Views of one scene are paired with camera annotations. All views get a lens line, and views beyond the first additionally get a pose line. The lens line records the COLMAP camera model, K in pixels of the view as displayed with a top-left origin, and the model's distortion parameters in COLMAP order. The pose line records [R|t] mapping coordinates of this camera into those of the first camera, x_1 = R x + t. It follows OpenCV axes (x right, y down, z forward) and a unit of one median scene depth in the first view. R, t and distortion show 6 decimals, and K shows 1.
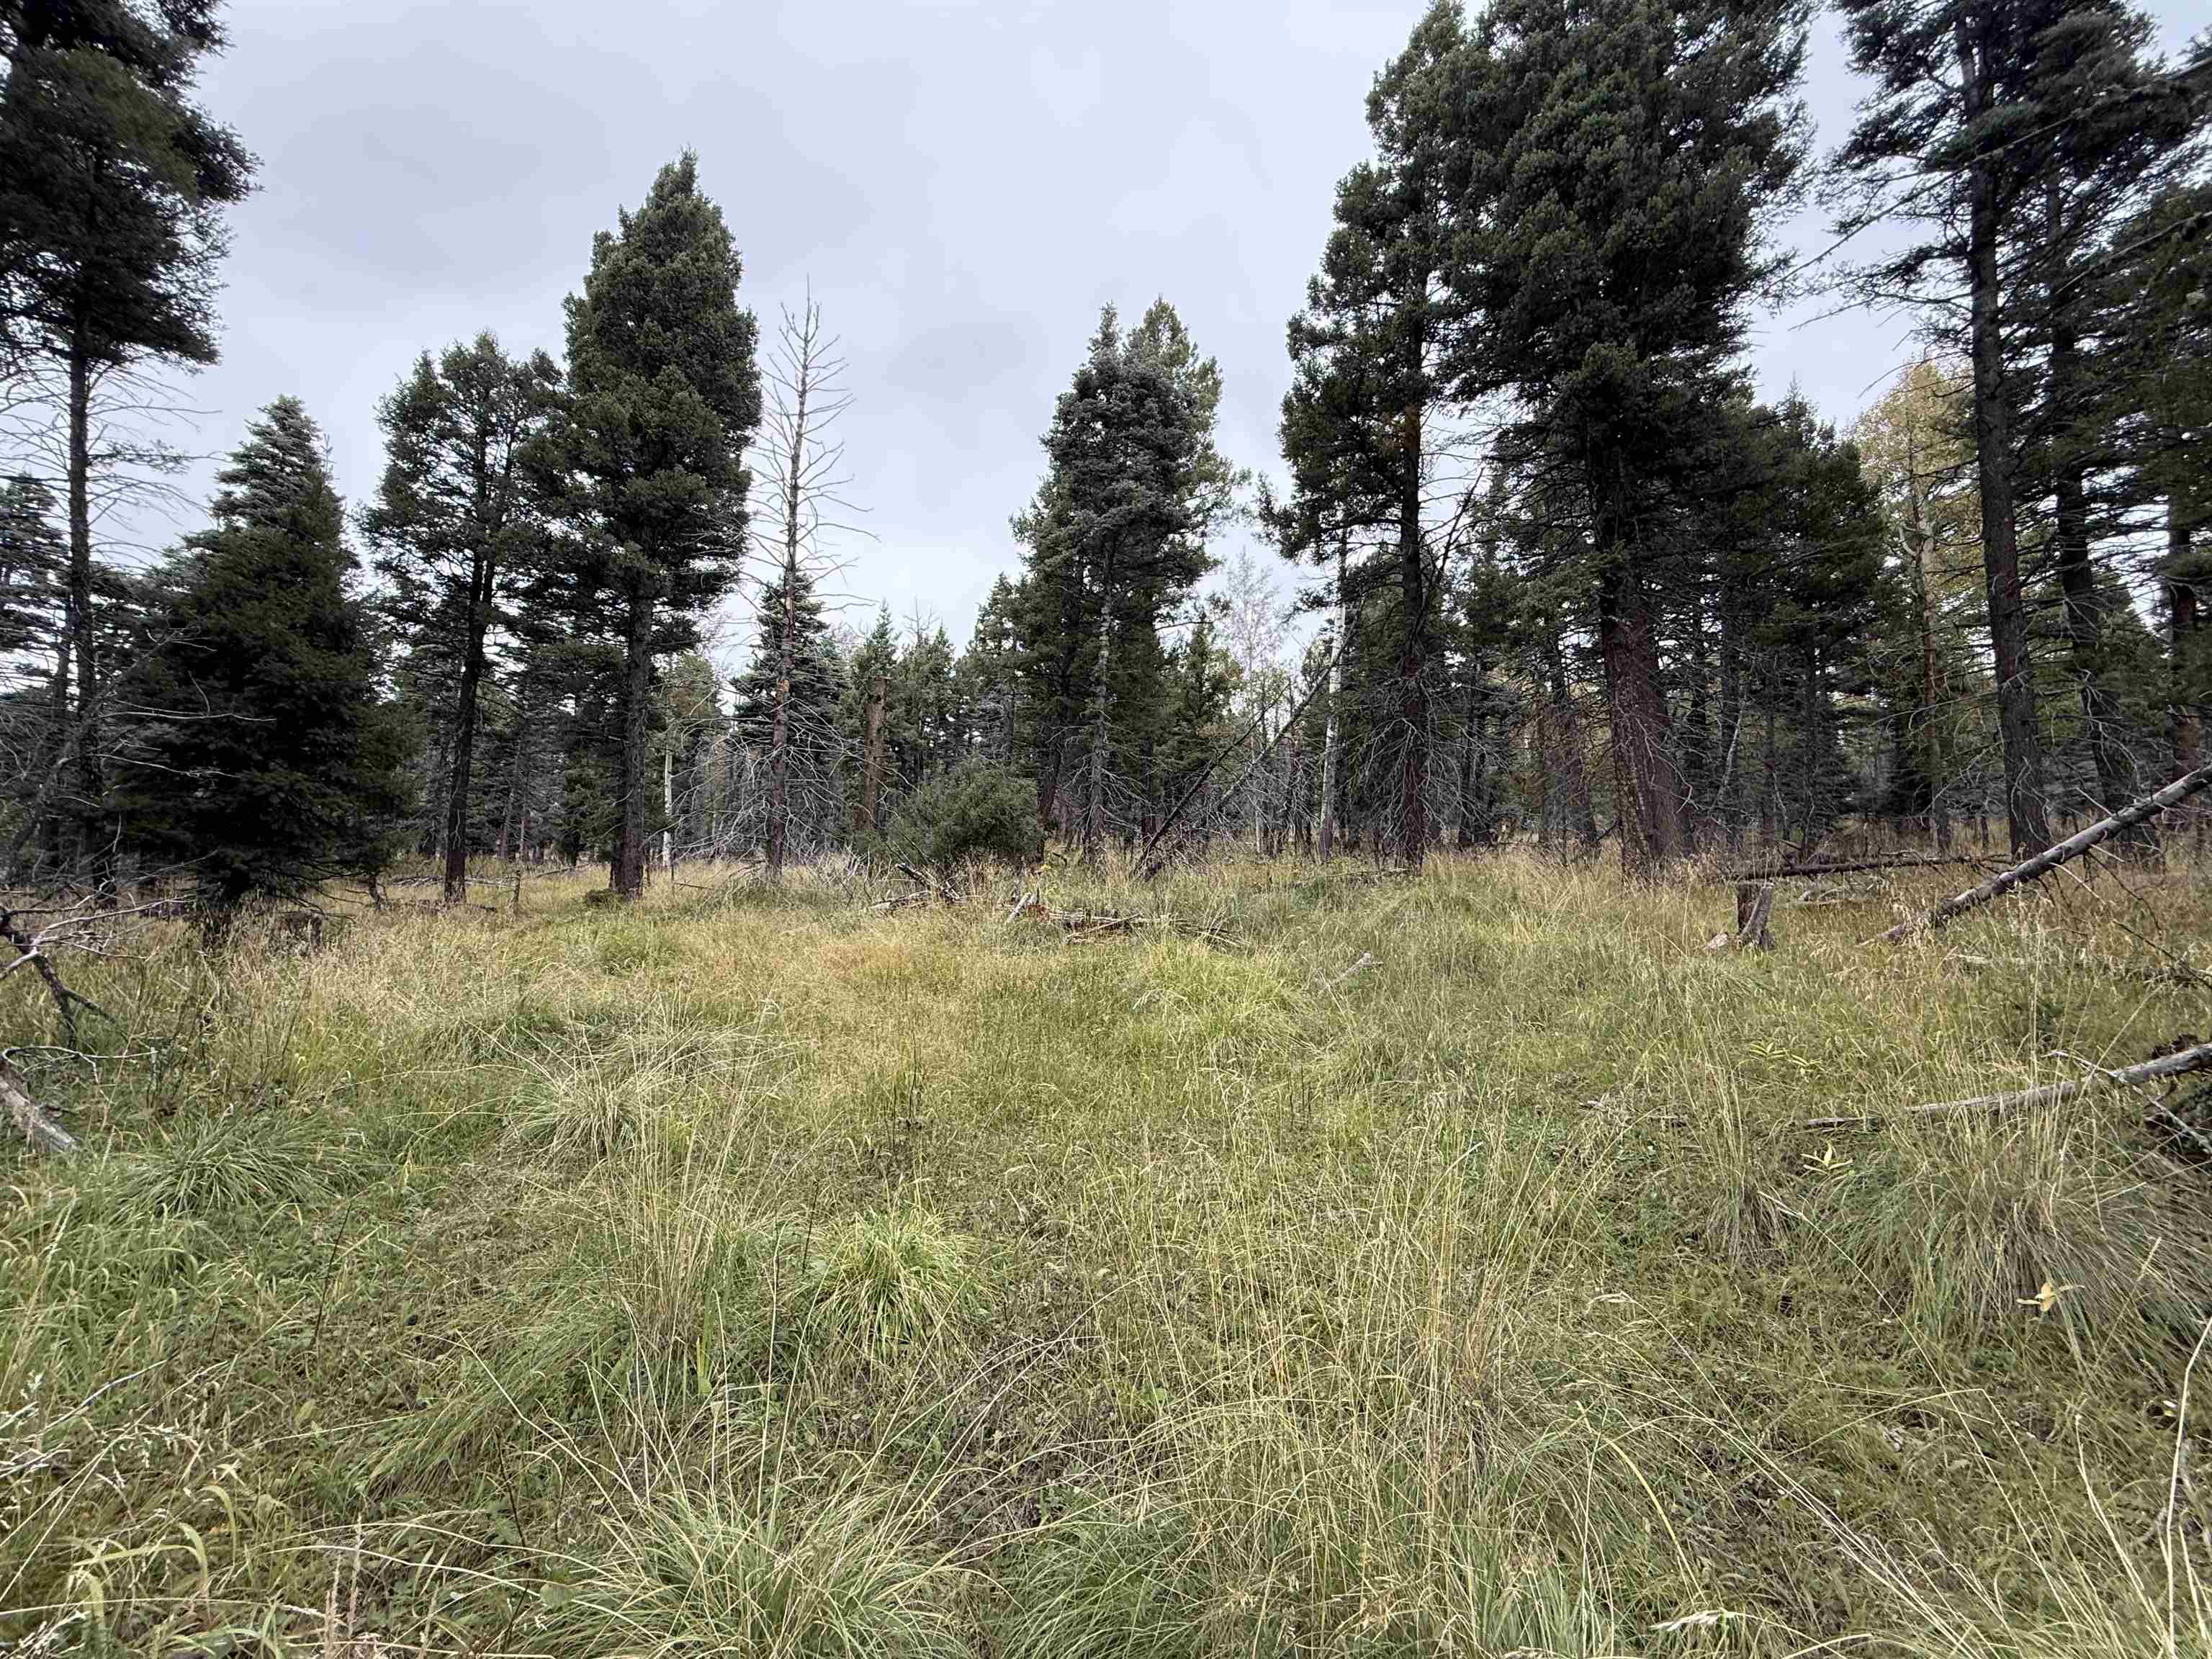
lens RADIAL K [[887.5, 0, 1106.9], [0, 887.5, 831.9], [0, 0, 1]] dist [0.001588, 0.000328]
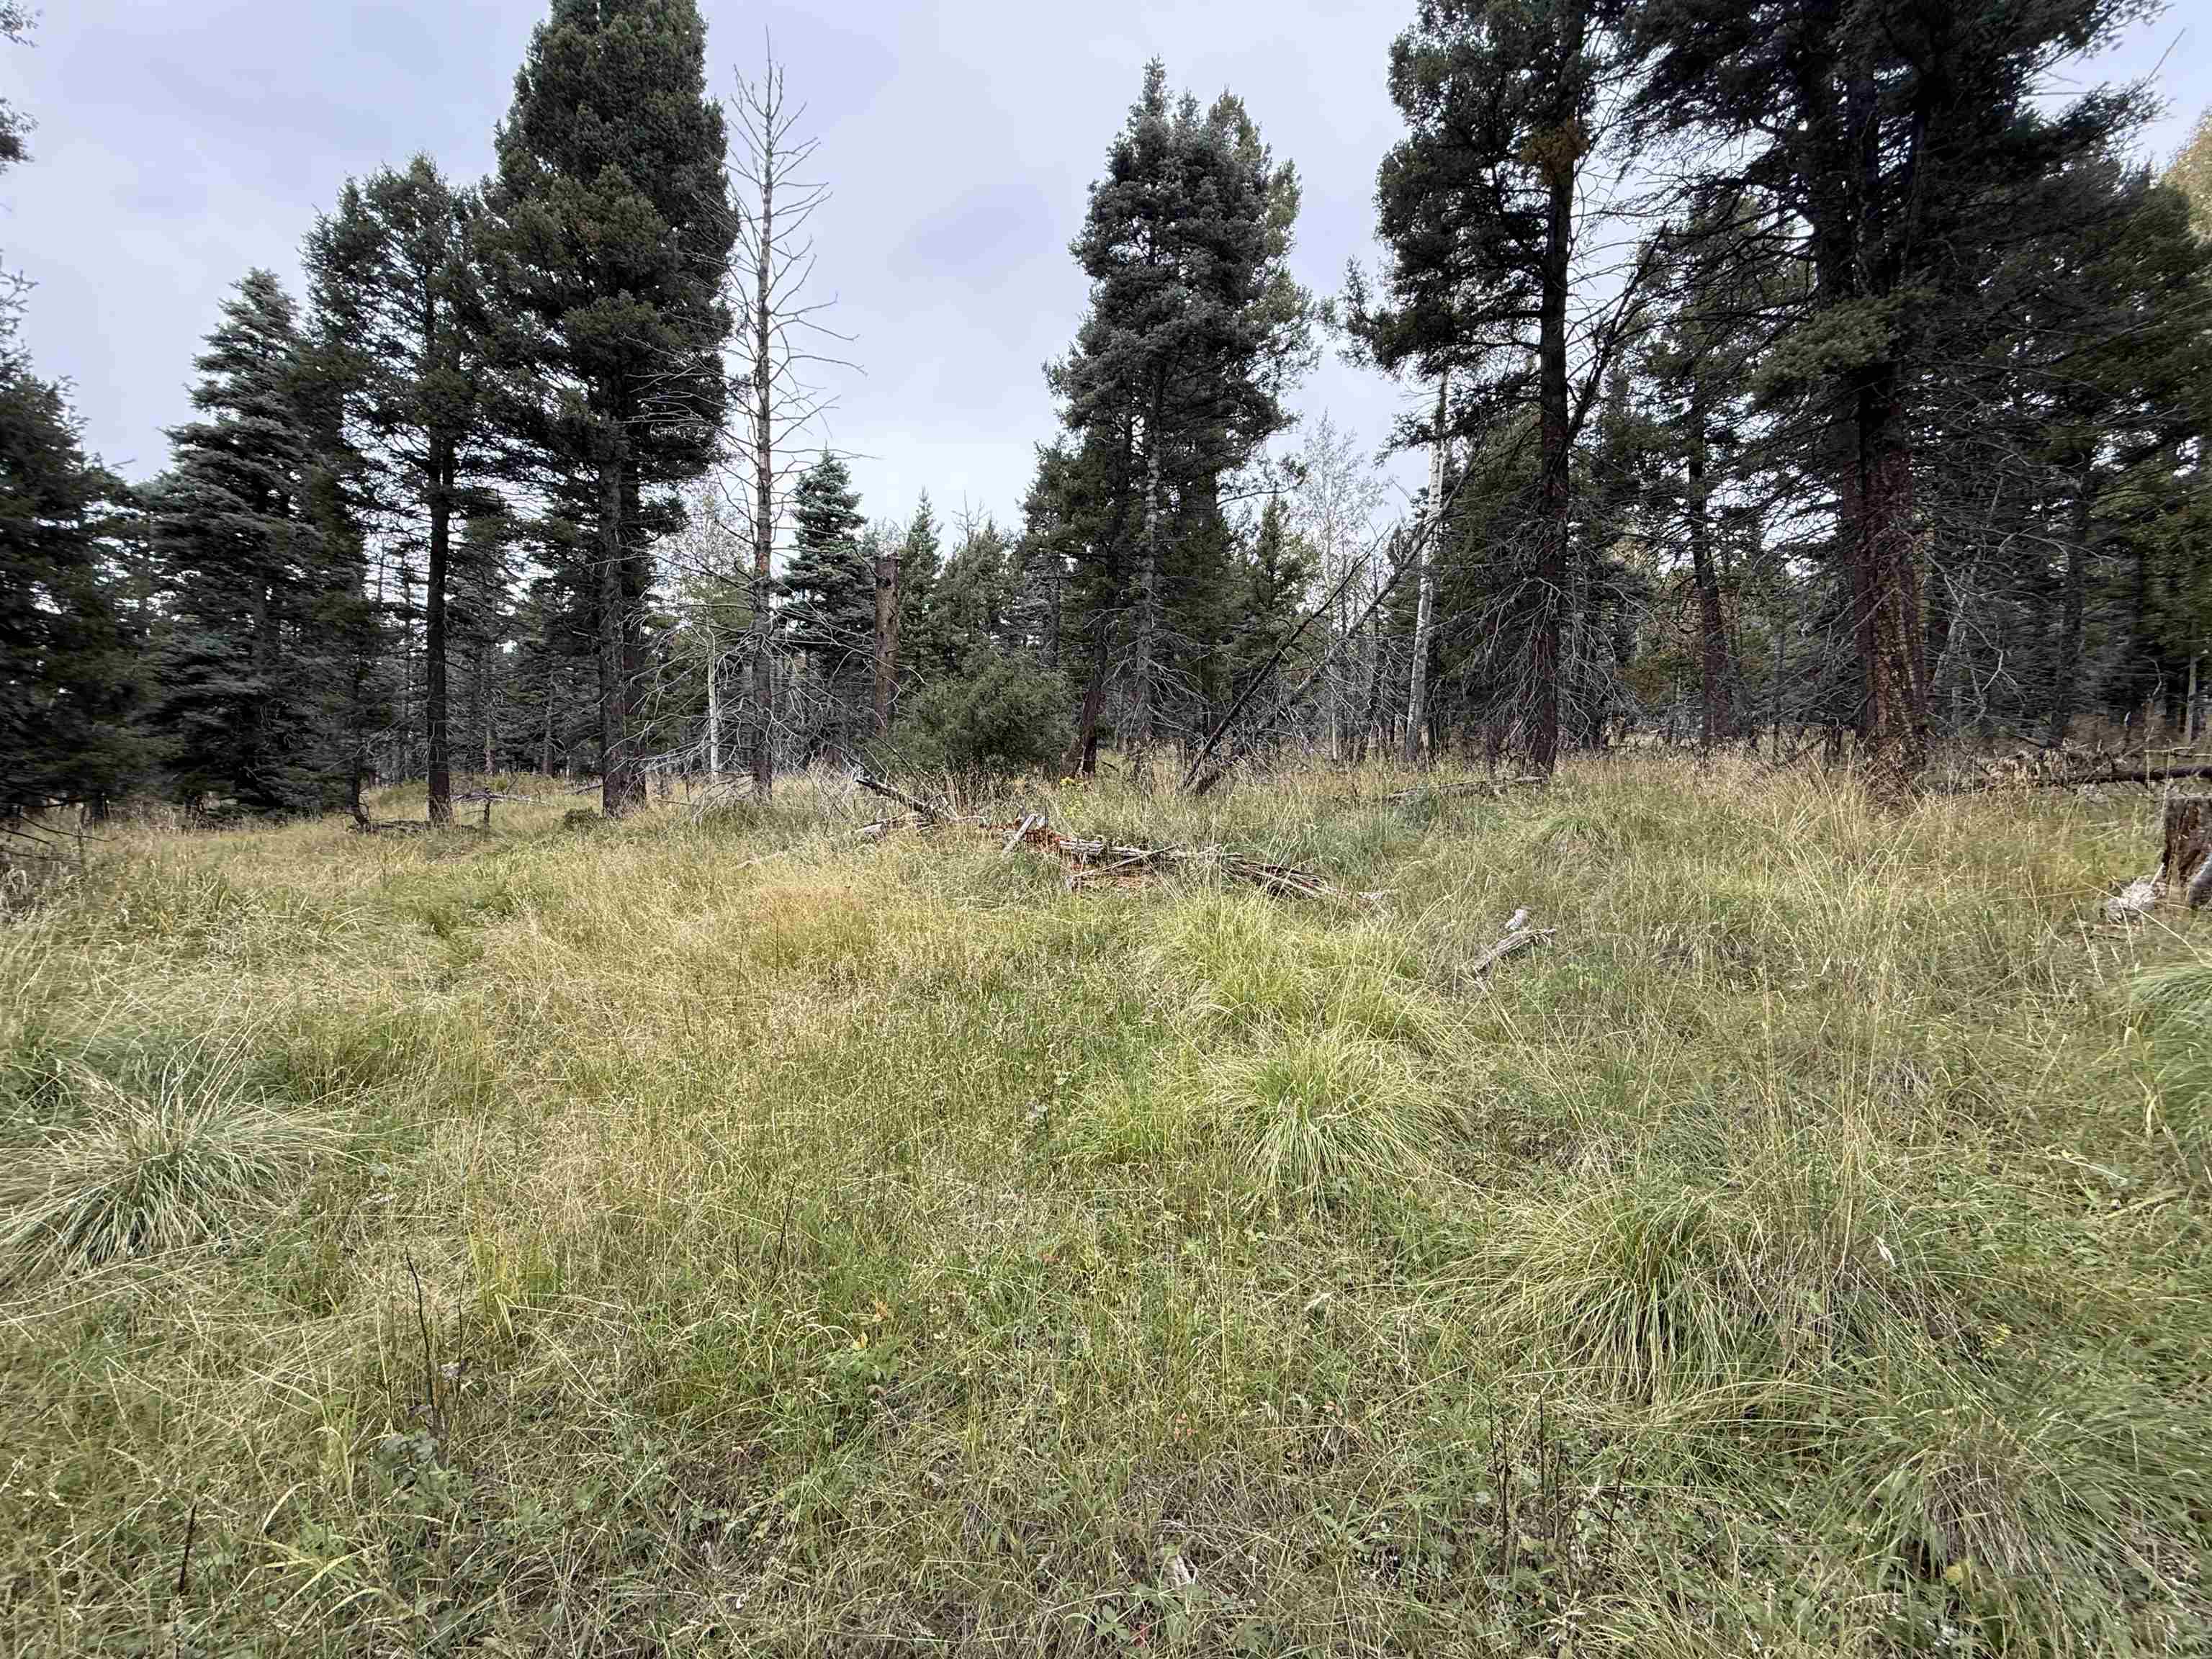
lens RADIAL K [[887.5, 0, 1101.9], [0, 887.5, 833.6], [0, 0, 1]] dist [0.001588, 0.000328]
pose [[0.996458, -0.003800, -0.084004, 0.018895], [0.012416, 0.994678, 0.102280, 0.005097], [0.083169, -0.102961, 0.991202, 0.148153]]
